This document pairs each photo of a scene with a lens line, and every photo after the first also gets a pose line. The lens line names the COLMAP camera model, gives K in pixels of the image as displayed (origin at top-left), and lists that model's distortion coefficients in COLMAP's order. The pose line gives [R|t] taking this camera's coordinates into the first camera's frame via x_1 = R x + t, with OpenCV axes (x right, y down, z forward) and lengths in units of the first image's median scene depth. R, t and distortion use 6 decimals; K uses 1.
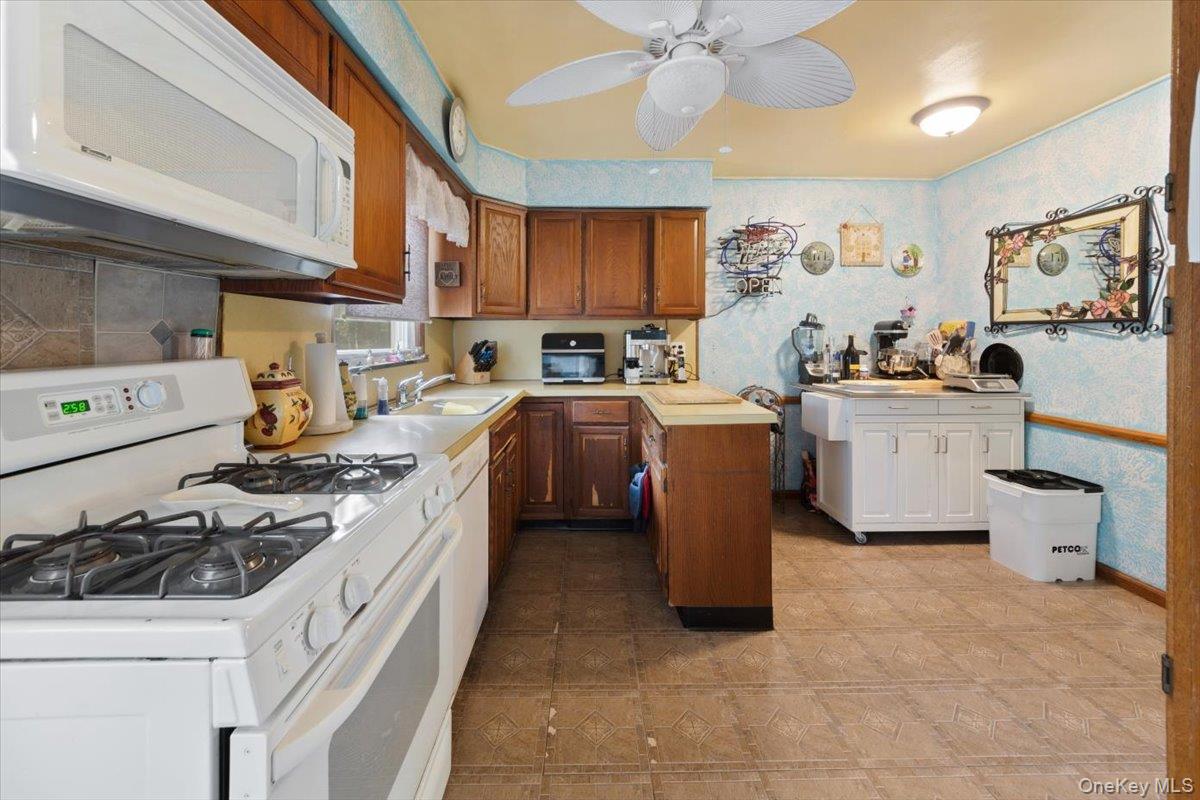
lens RADIAL K [[447.2, 0, 610.1], [0, 447.2, 337.9], [0, 0, 1]] dist [-0.000107, 0.001444]
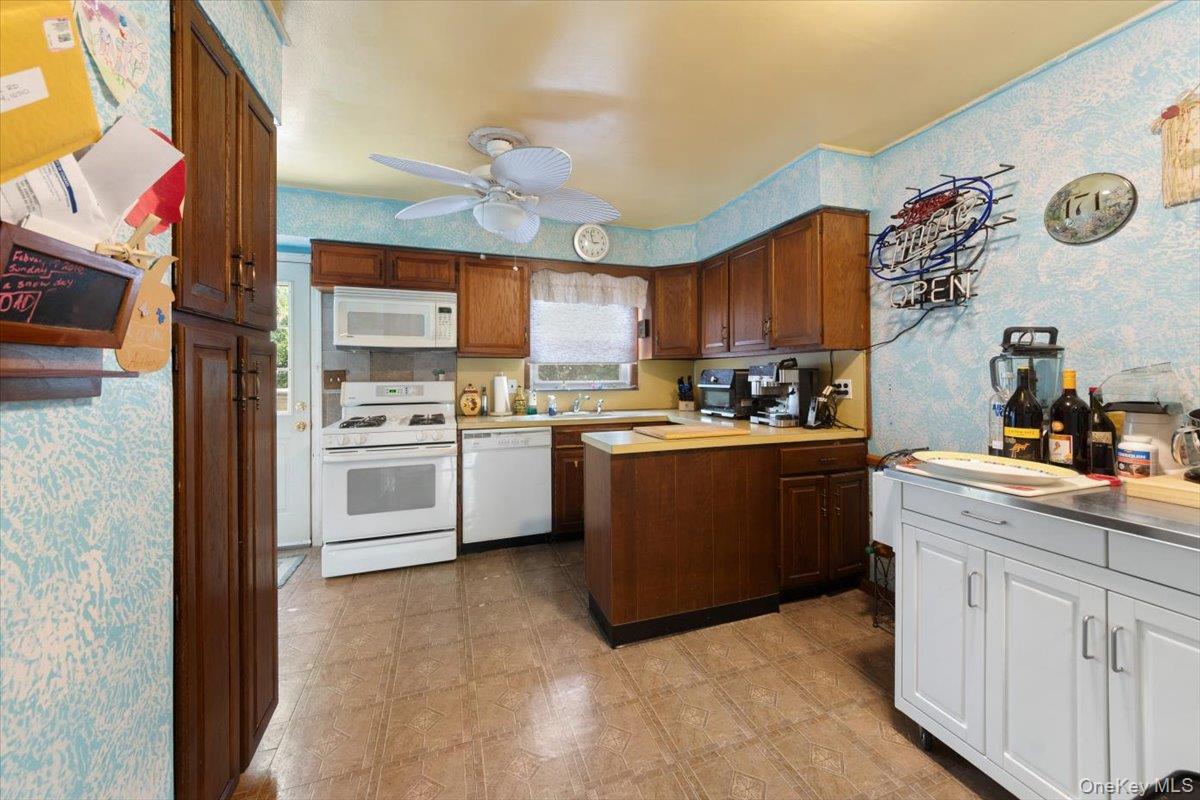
lens RADIAL K [[447.2, 0, 613.5], [0, 447.2, 367.9], [0, 0, 1]] dist [-0.000107, 0.001444]
pose [[0.326062, -0.012332, -0.945268, 0.762746], [0.000336, 0.999916, -0.012929, -0.000407], [0.945348, 0.003898, 0.326039, 0.362371]]
